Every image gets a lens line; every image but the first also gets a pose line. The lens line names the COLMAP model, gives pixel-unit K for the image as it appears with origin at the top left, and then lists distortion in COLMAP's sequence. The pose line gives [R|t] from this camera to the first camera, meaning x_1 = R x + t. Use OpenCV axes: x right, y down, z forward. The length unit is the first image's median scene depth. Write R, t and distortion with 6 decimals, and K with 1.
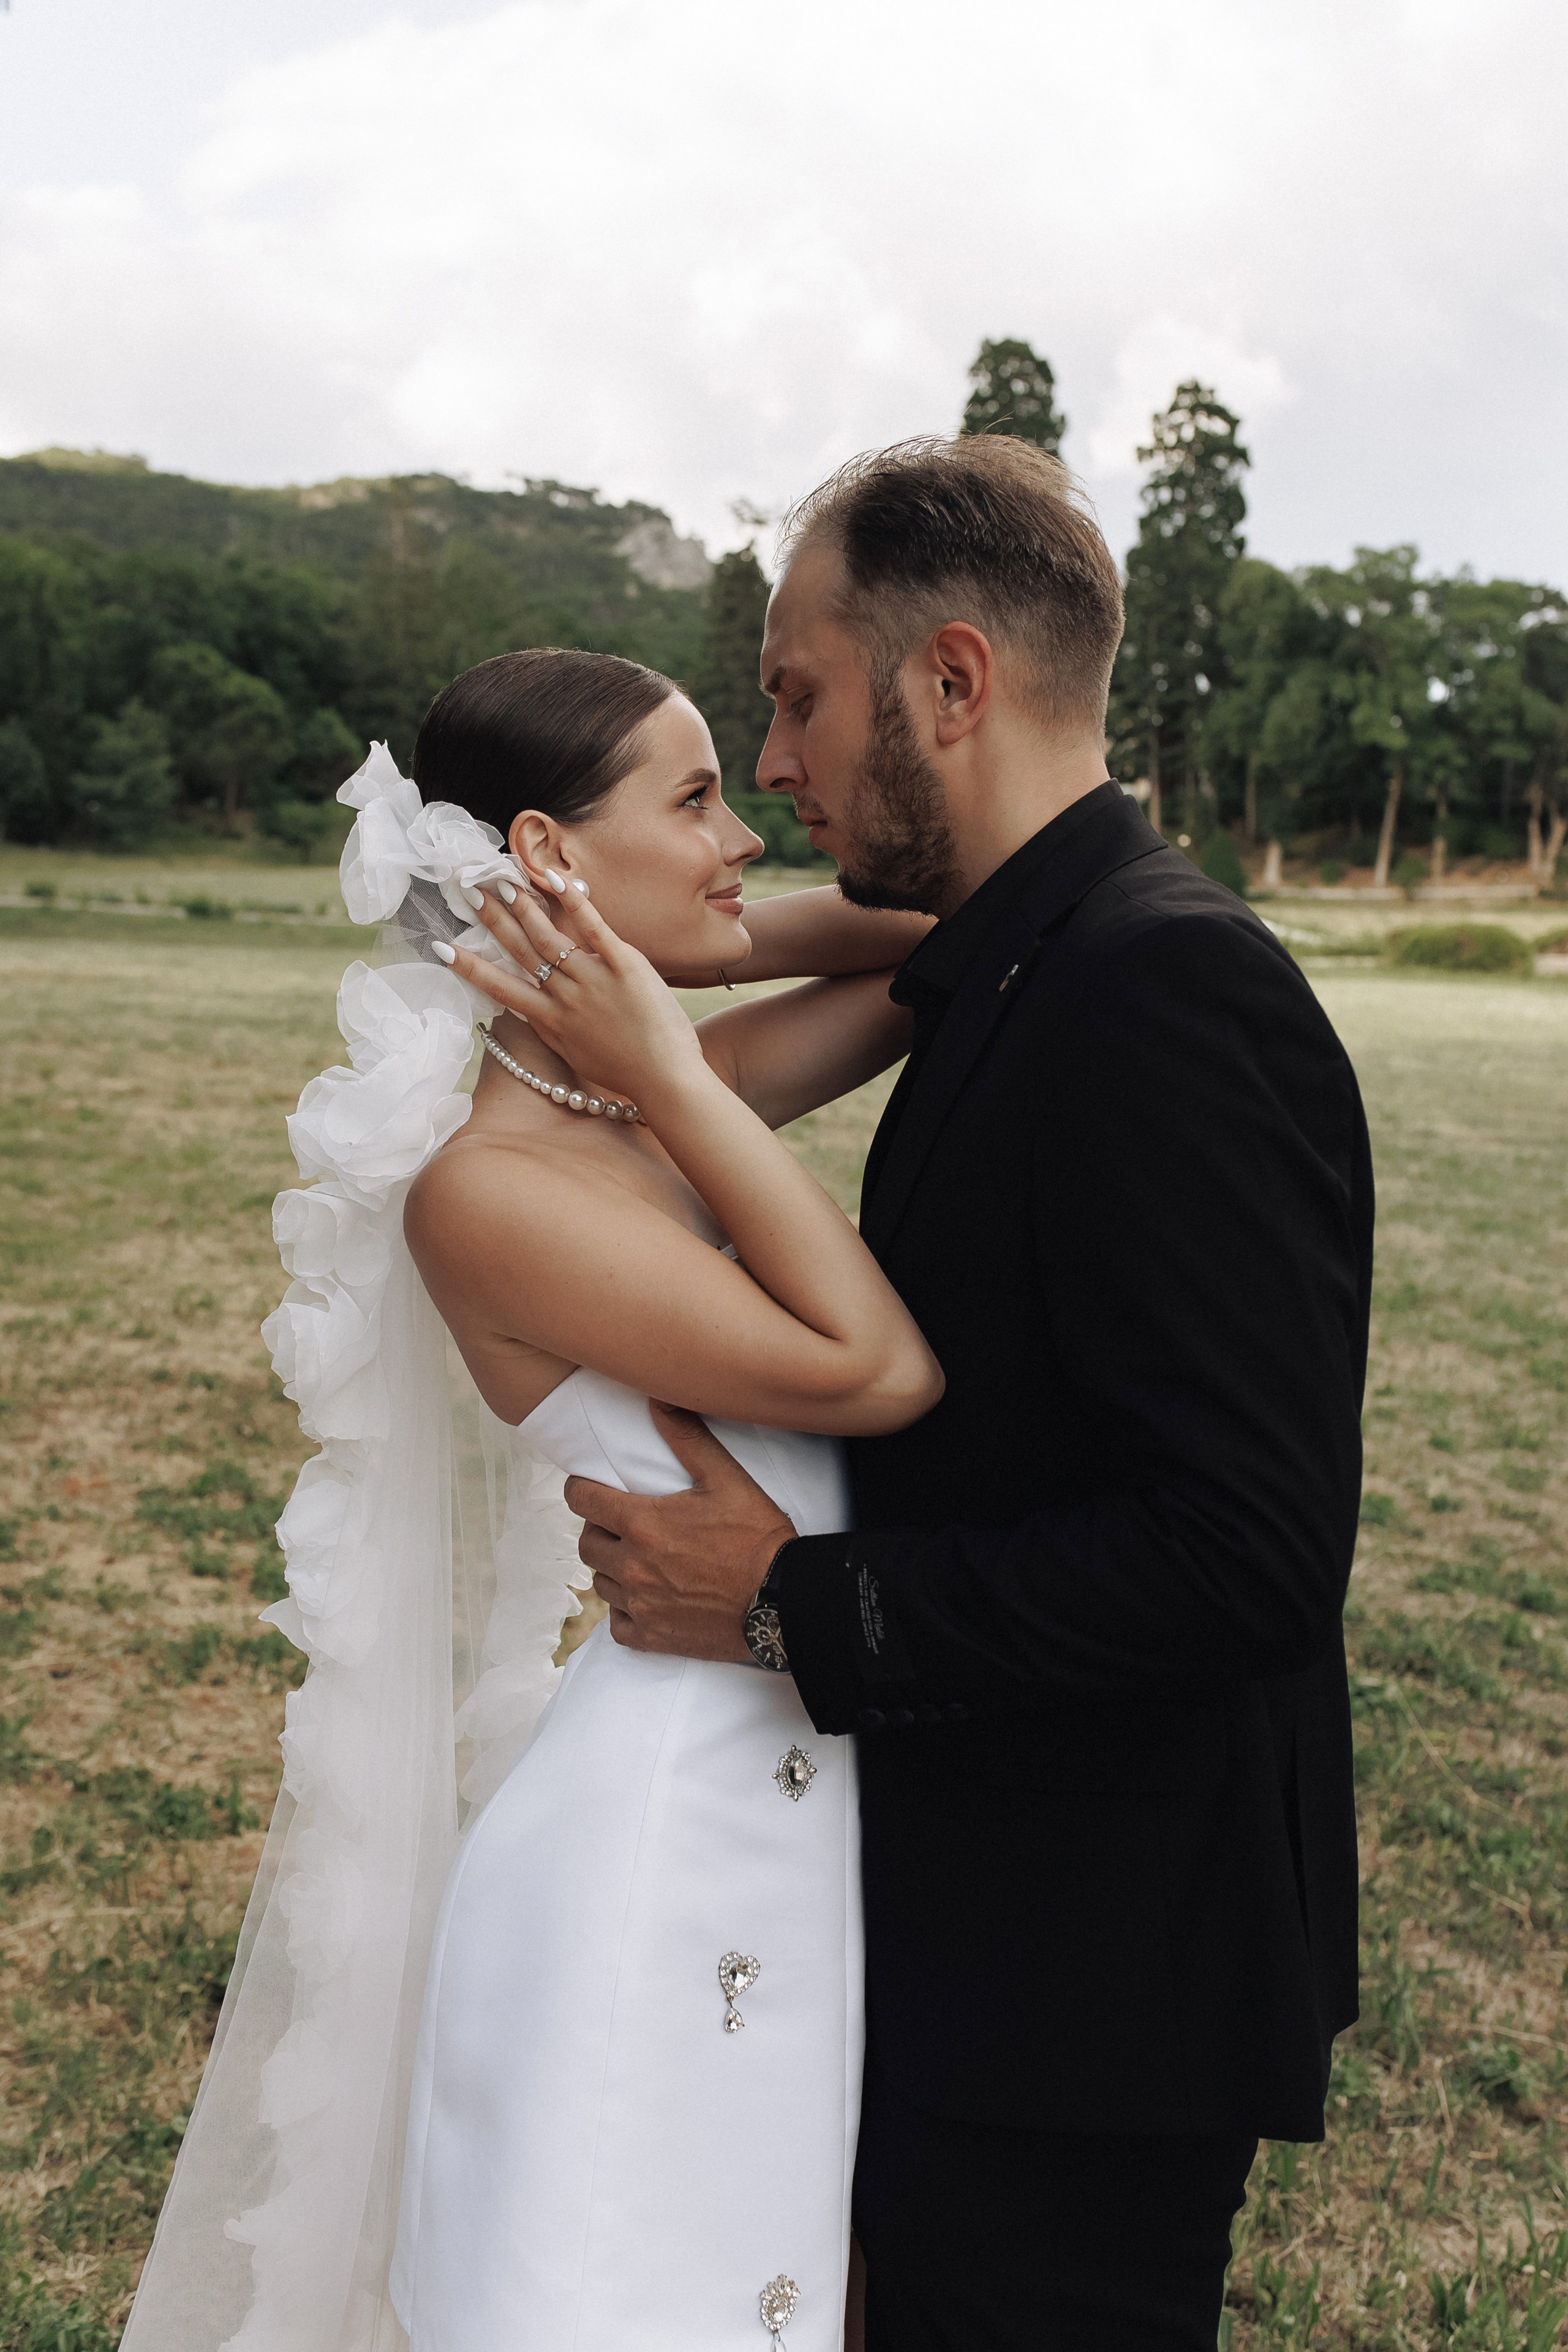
lens RADIAL K [[2279.5, 0, 798.6], [0, 2279.5, 1163.6], [0, 0, 1]] dist [0.004936, 0.000000]
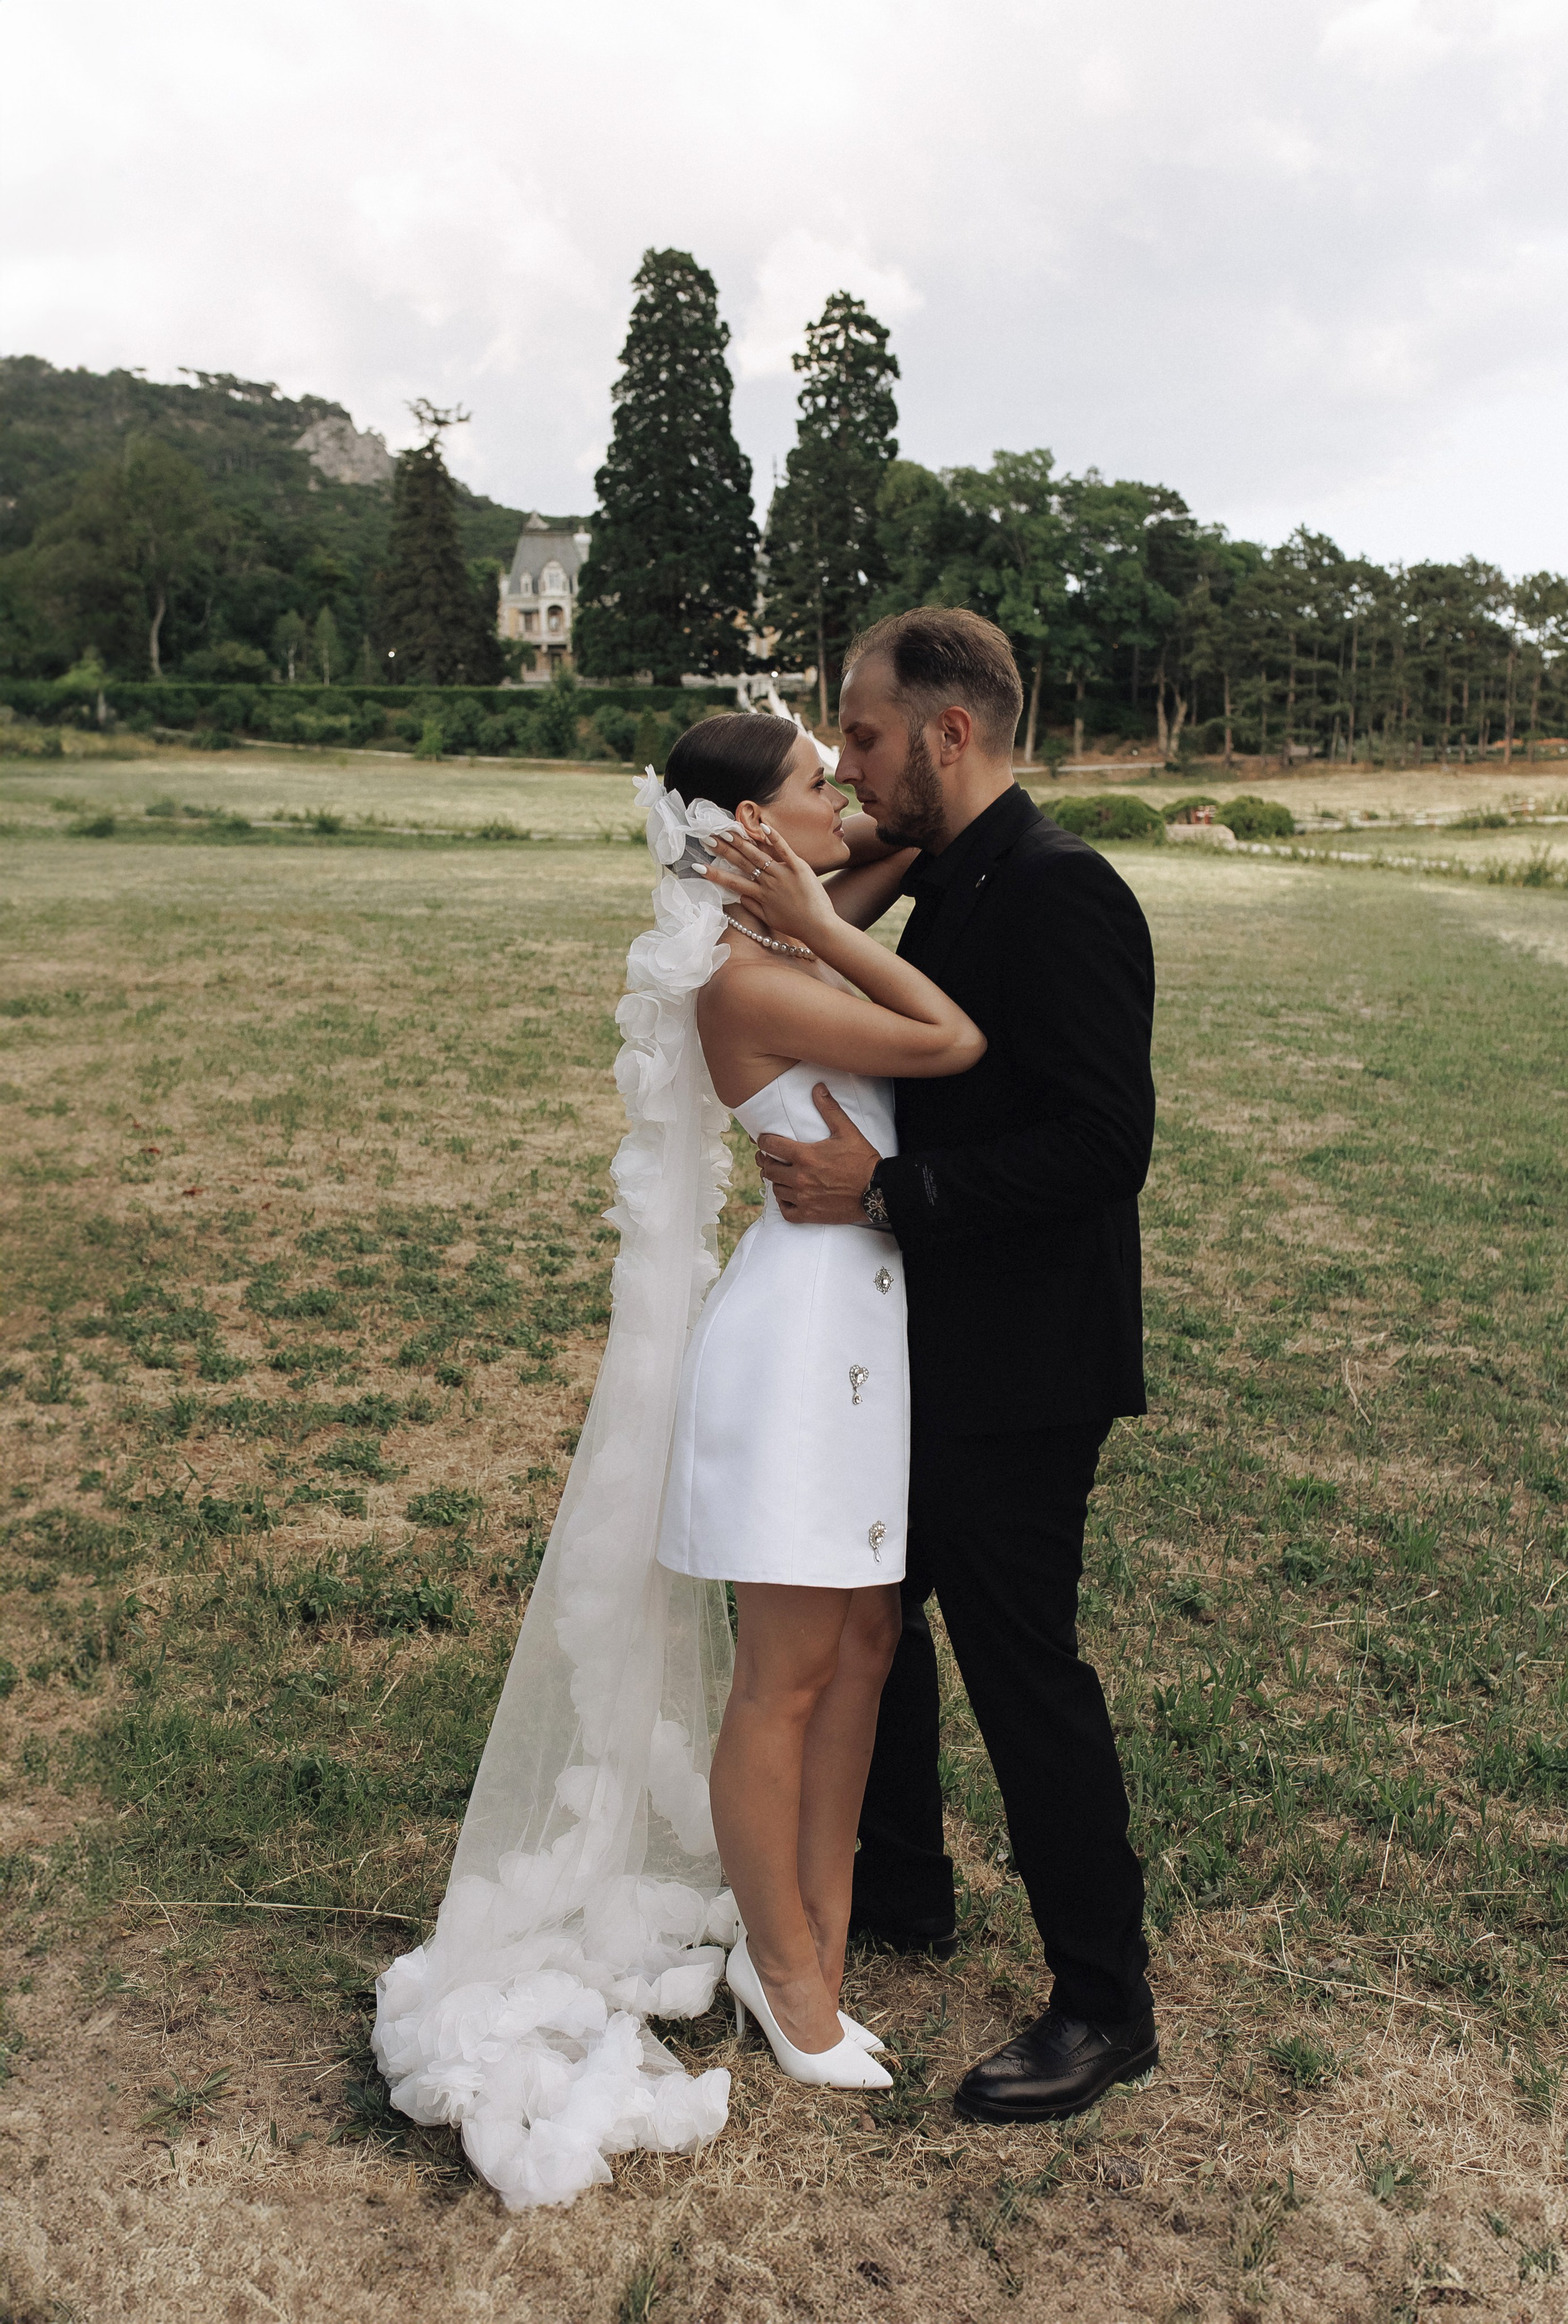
lens RADIAL K [[2603.7, 0, 774.9], [0, 2603.7, 1164.3], [0, 0, 1]] dist [-0.008647, 0.000000]
pose [[0.984936, -0.042694, 0.167563, -0.084047], [0.035410, 0.998303, 0.046222, 0.009471], [-0.169252, -0.039593, 0.984777, -0.224999]]
